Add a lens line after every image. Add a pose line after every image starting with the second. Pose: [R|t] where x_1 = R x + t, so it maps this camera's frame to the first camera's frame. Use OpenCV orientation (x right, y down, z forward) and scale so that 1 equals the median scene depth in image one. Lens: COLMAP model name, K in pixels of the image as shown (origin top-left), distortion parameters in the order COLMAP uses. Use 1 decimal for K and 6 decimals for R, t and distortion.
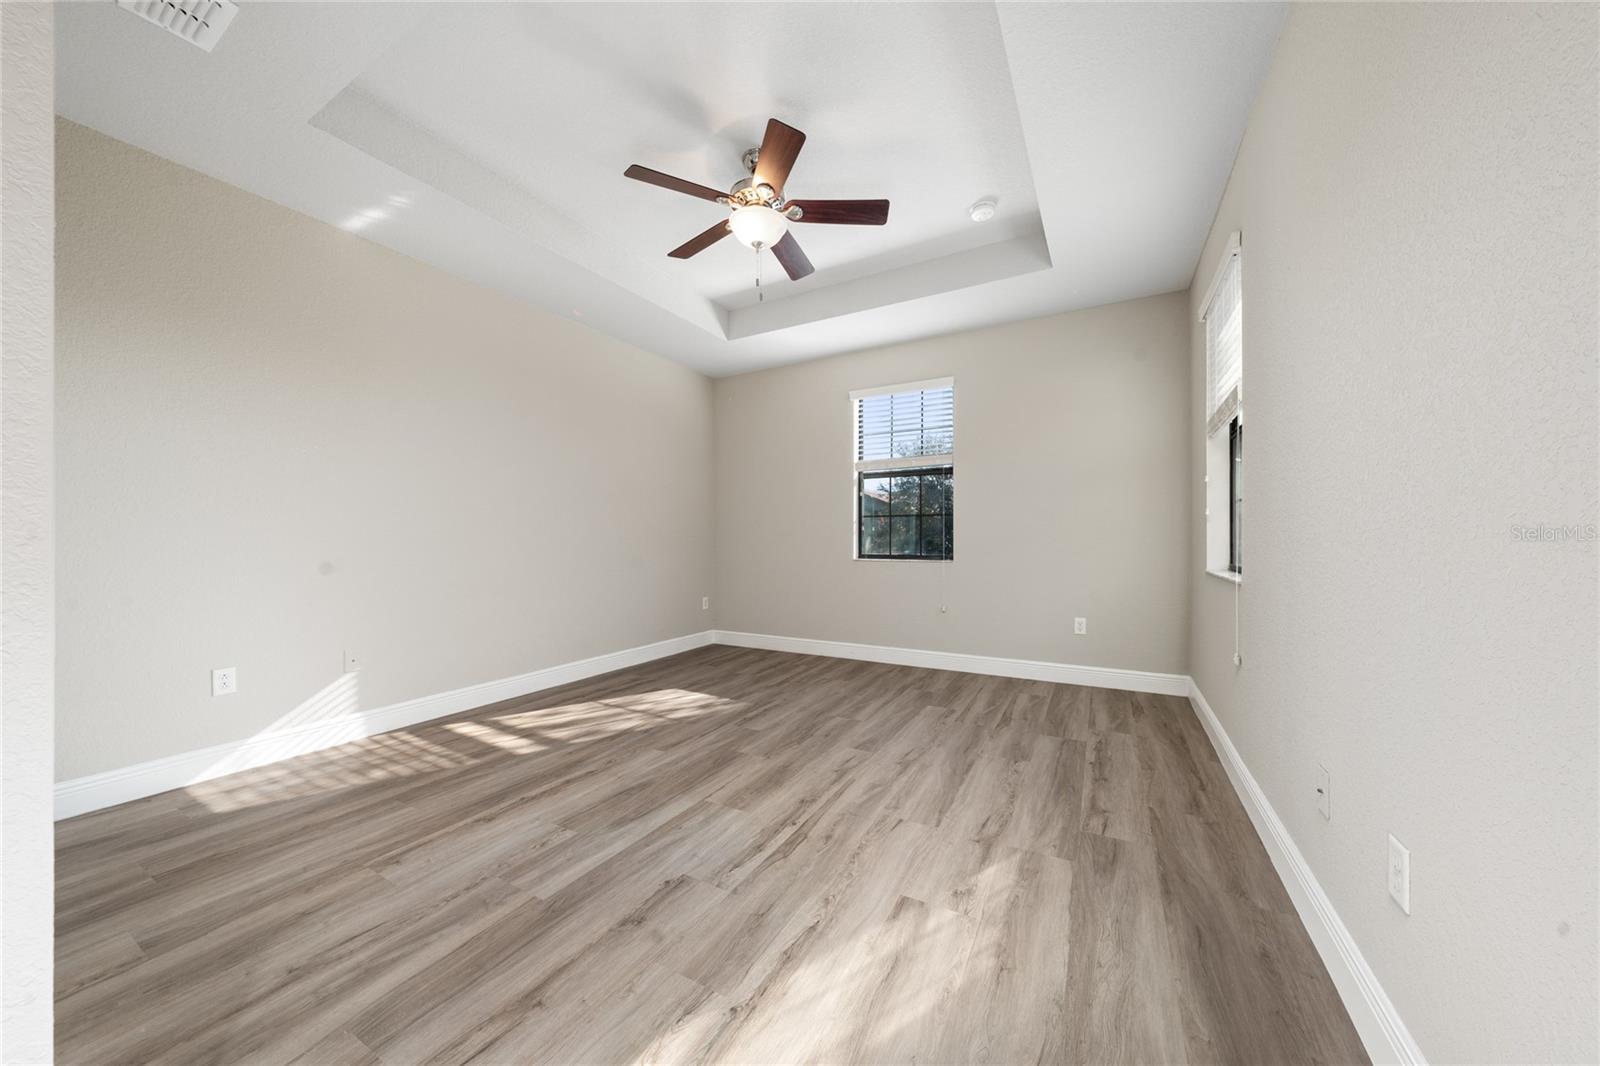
lens RADIAL K [[549.8, 0, 798.4], [0, 549.8, 533.5], [0, 0, 1]] dist [-0.001964, -0.000130]
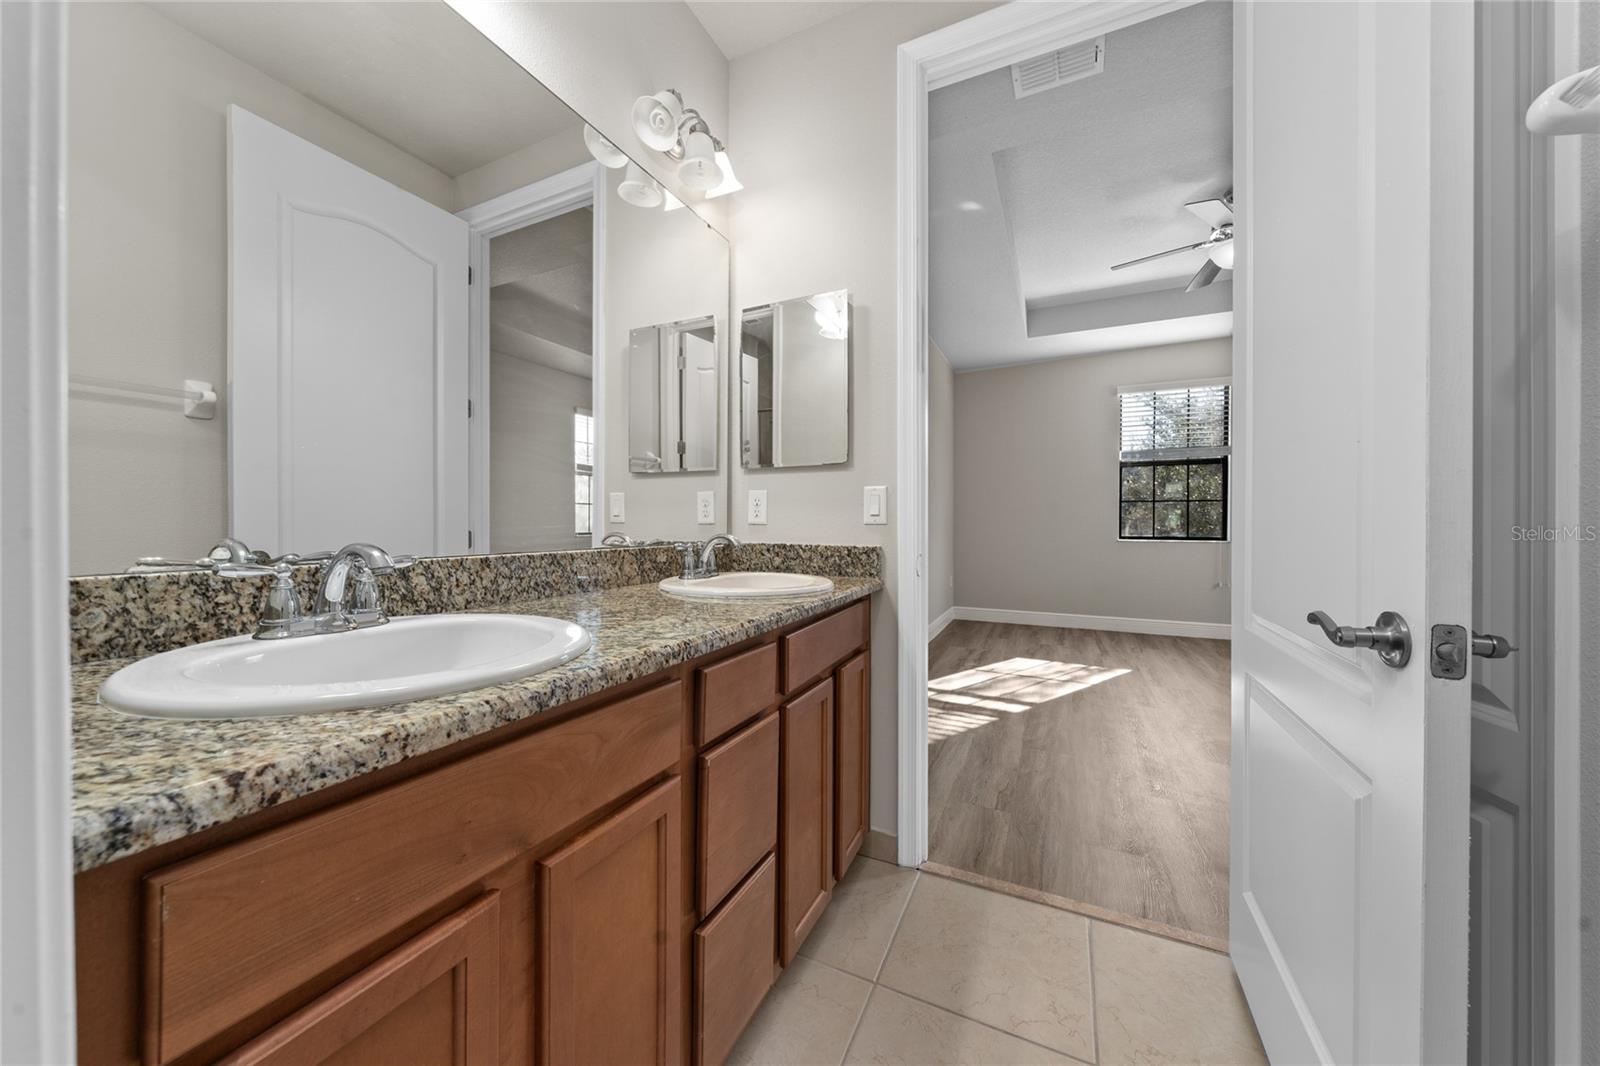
lens RADIAL K [[548.2, 0, 802.1], [0, 548.2, 515.8], [0, 0, 1]] dist [-0.000111, 0.000128]
pose [[0.997706, 0.002484, 0.067648, -1.043099], [-0.002298, 0.999993, -0.002829, 0.004053], [-0.067655, 0.002667, 0.997705, -0.087742]]
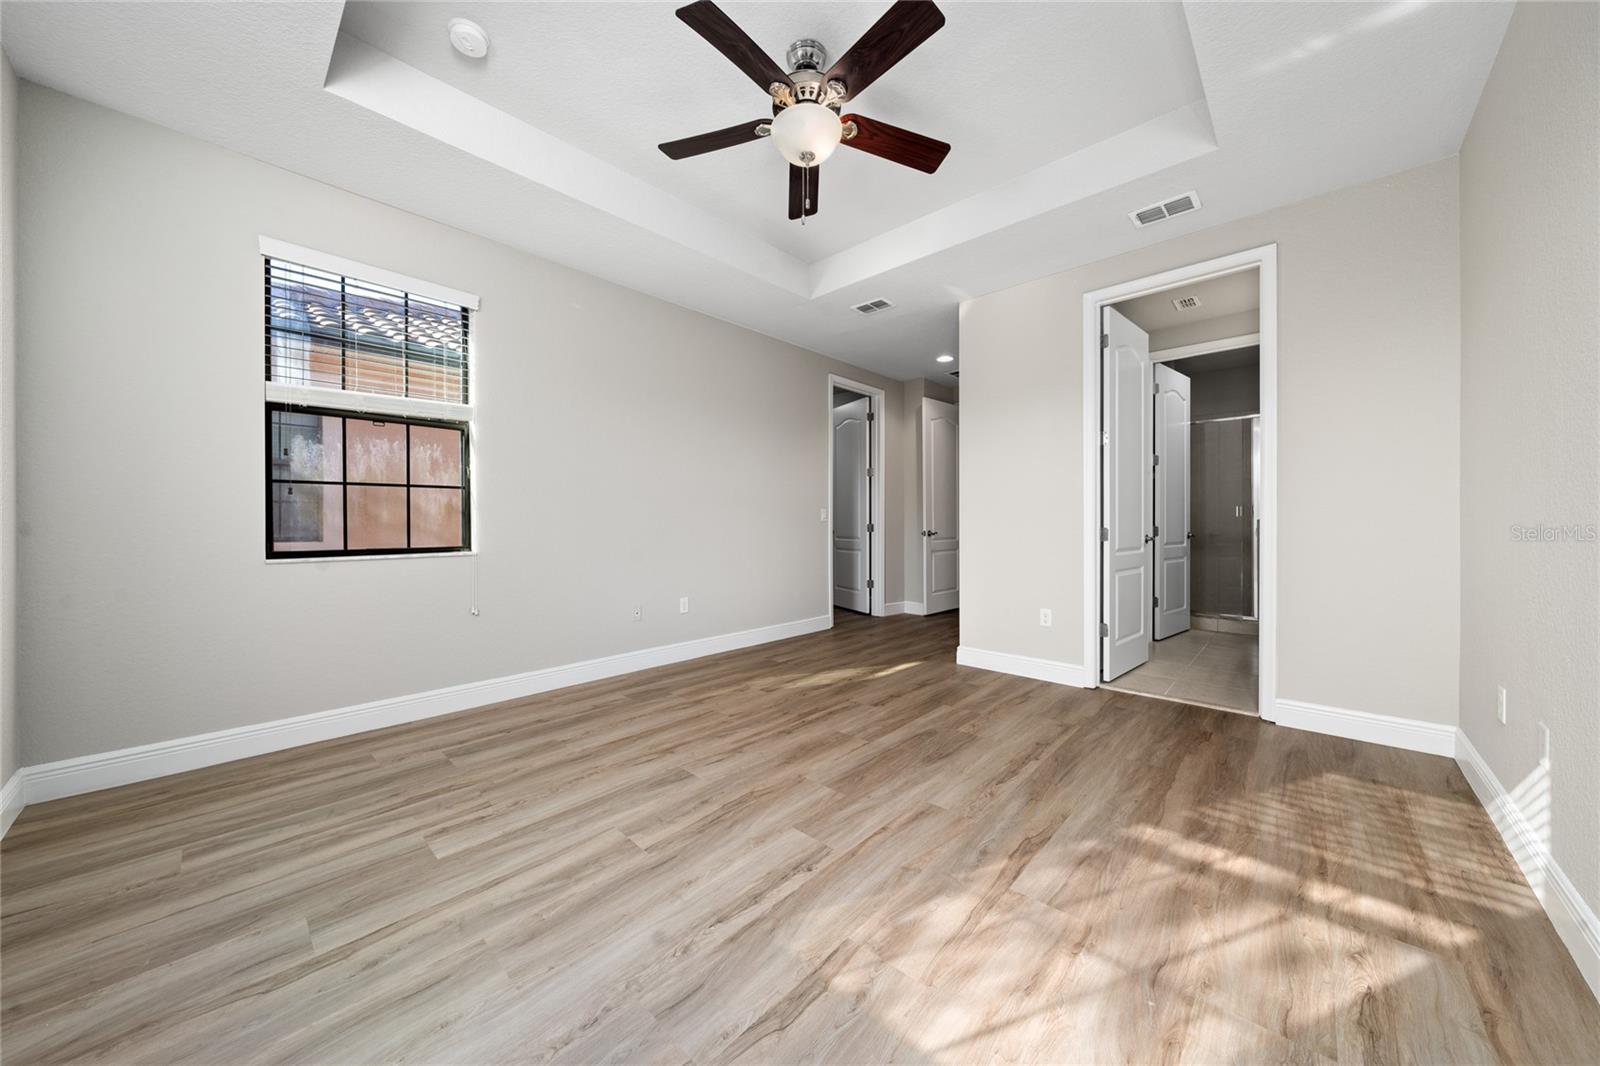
lens RADIAL K [[549.8, 0, 798.4], [0, 549.8, 533.5], [0, 0, 1]] dist [-0.001964, -0.000130]
pose [[-0.971849, -0.000094, 0.235605, -0.243900], [0.001981, 0.999961, 0.008571, 0.022445], [-0.235597, 0.008797, -0.971811, 1.758568]]
